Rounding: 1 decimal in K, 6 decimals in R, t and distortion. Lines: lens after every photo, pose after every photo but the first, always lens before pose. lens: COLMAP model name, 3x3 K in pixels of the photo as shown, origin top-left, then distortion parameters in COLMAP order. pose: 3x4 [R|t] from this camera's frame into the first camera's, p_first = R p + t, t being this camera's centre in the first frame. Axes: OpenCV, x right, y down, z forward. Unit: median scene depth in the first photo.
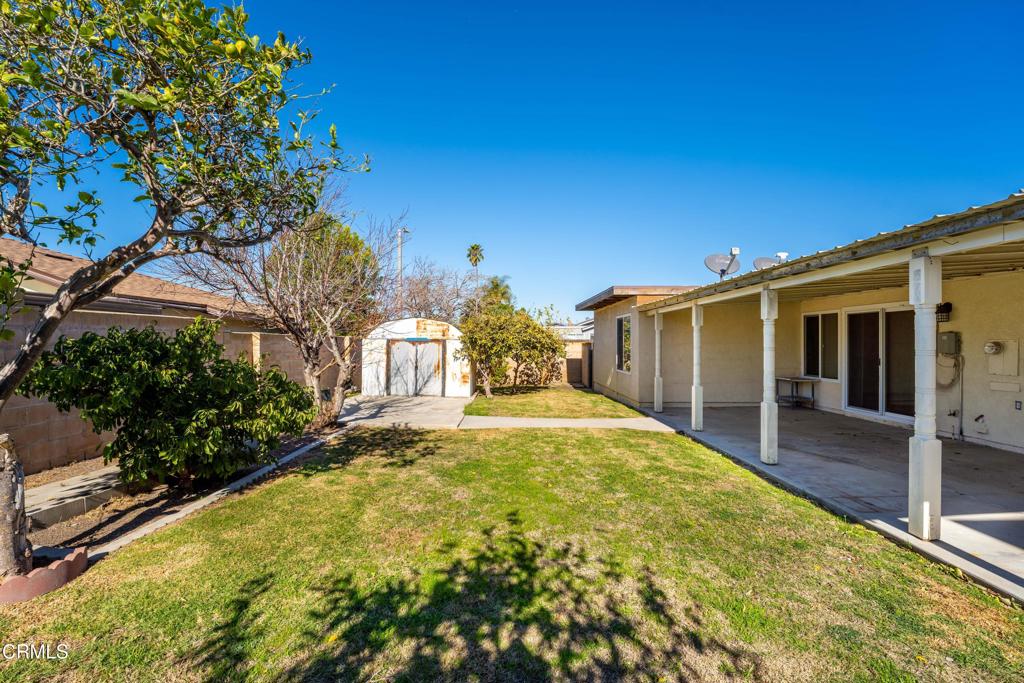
lens RADIAL K [[454.6, 0, 511.0], [0, 454.6, 342.1], [0, 0, 1]] dist [-0.023904, 0.002916]
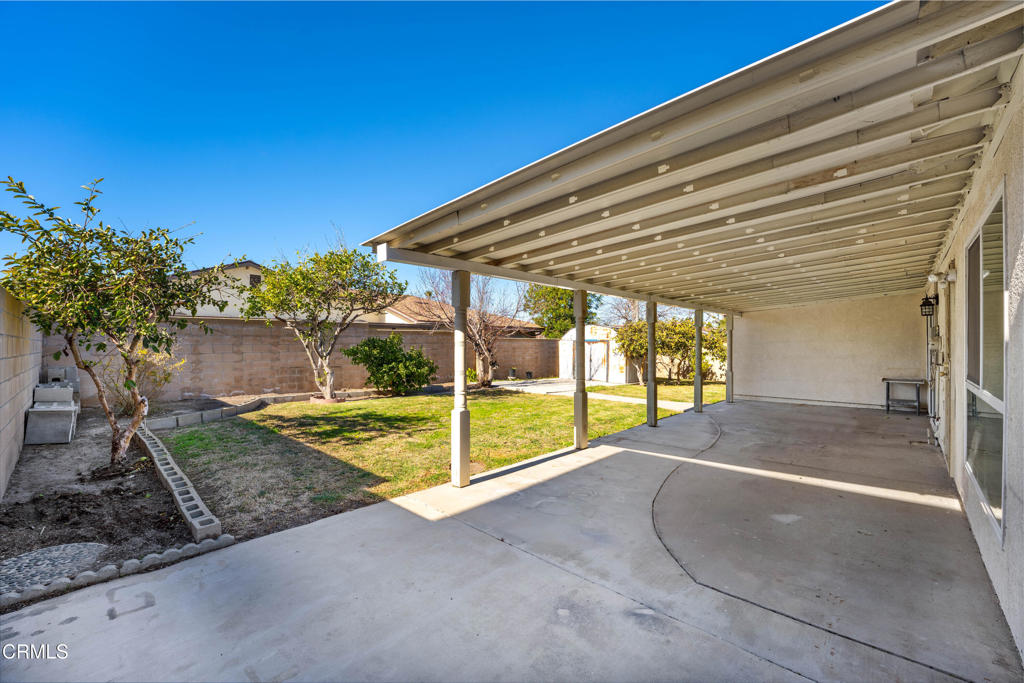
lens RADIAL K [[420.8, 0, 510.8], [0, 420.8, 345.1], [0, 0, 1]] dist [-0.023698, 0.000779]
pose [[0.716473, -0.000958, -0.697614, 1.464883], [0.001751, 0.999998, 0.000426, 0.021371], [0.697612, -0.001527, 0.716474, -0.303064]]
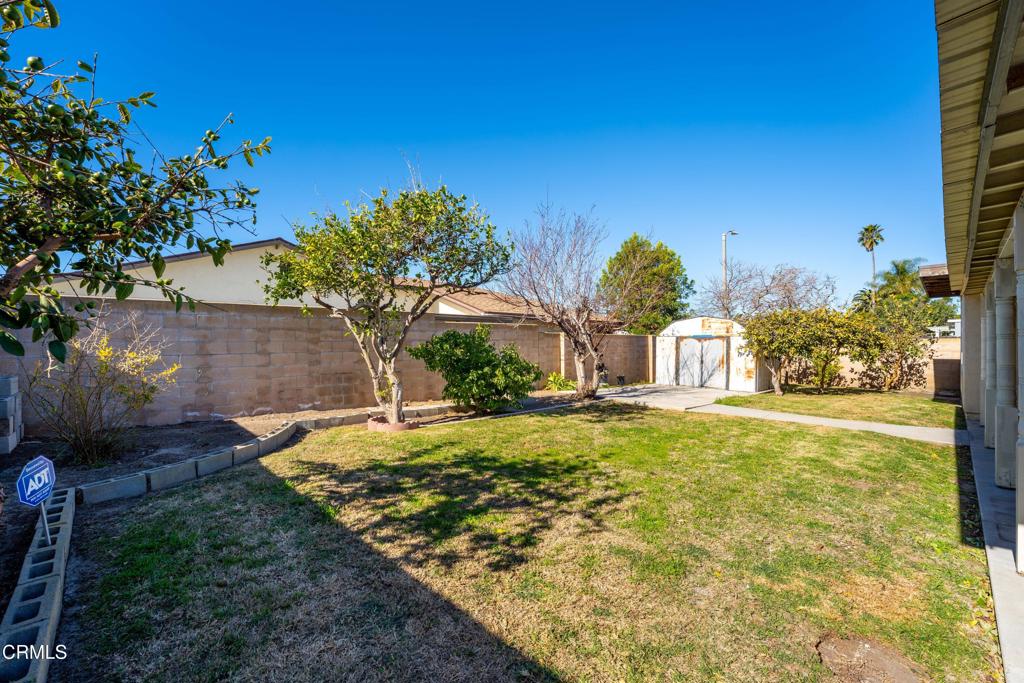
lens RADIAL K [[420.8, 0, 510.3], [0, 420.8, 344.9], [0, 0, 1]] dist [-0.023698, 0.000779]
pose [[0.675624, -0.001091, -0.737246, 0.639624], [0.004028, 0.999989, 0.002211, 0.030381], [0.737235, -0.004463, 0.675621, -0.098062]]
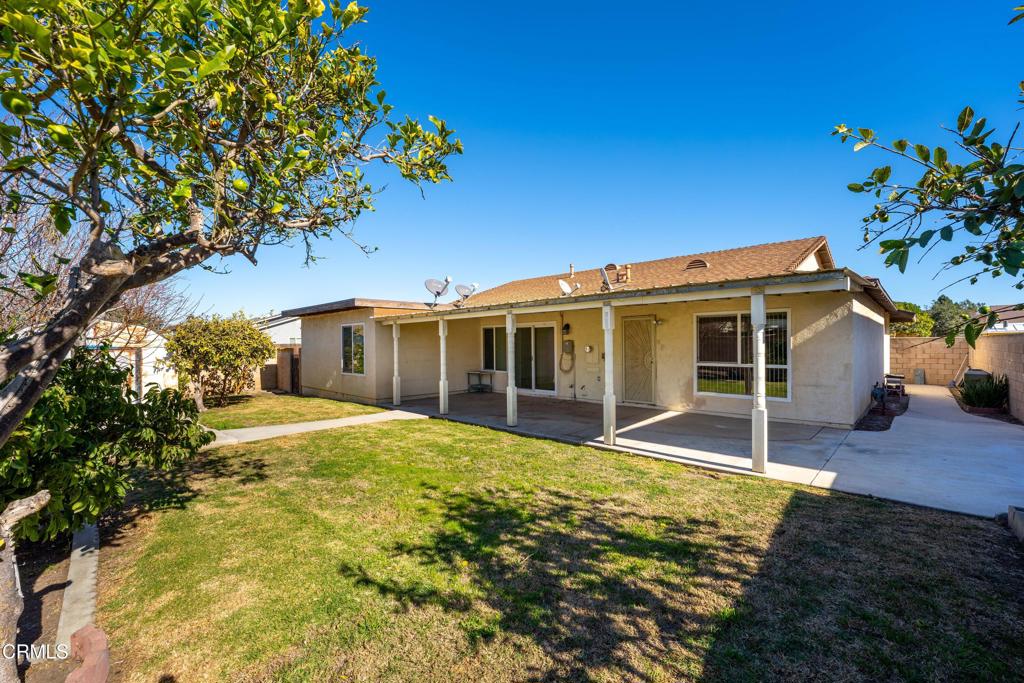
lens RADIAL K [[420.8, 0, 512.5], [0, 420.8, 340.6], [0, 0, 1]] dist [-0.023698, 0.000779]
pose [[0.702109, -0.000611, 0.712069, -0.568937], [0.008737, 0.999932, -0.007756, -0.016366], [-0.712016, 0.011667, 0.702067, -0.022792]]
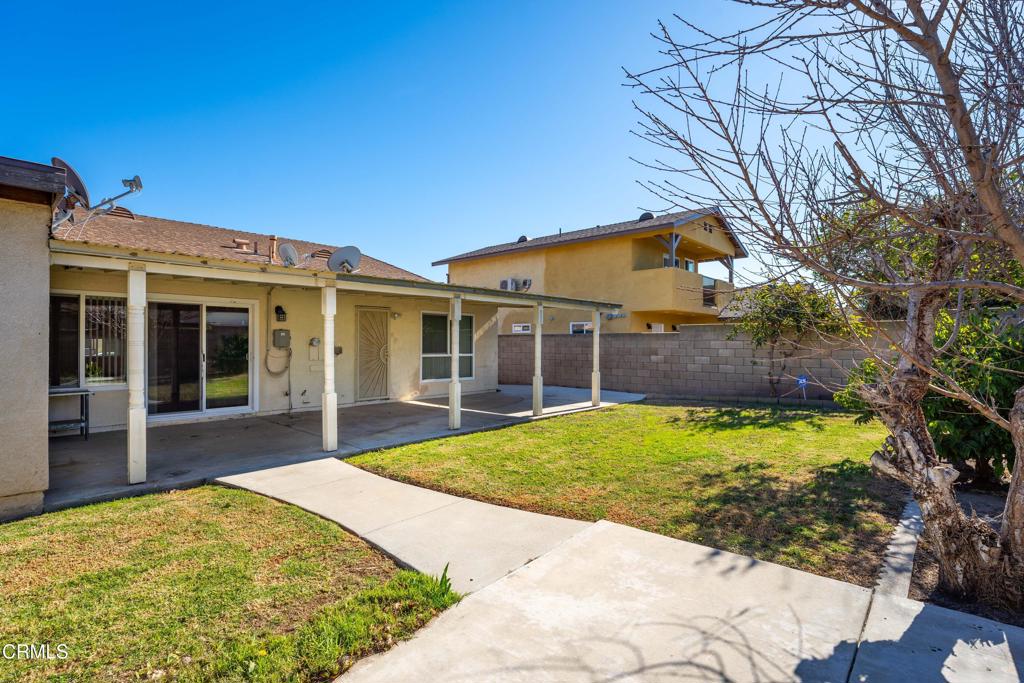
lens RADIAL K [[490.3, 0, 508.6], [0, 490.3, 342.2], [0, 0, 1]] dist [-0.006896, -0.001780]
pose [[-0.728065, -0.001826, 0.685506, -0.671718], [-0.004462, 0.999988, -0.002075, 0.020760], [-0.685494, -0.004570, -0.728064, 2.462209]]
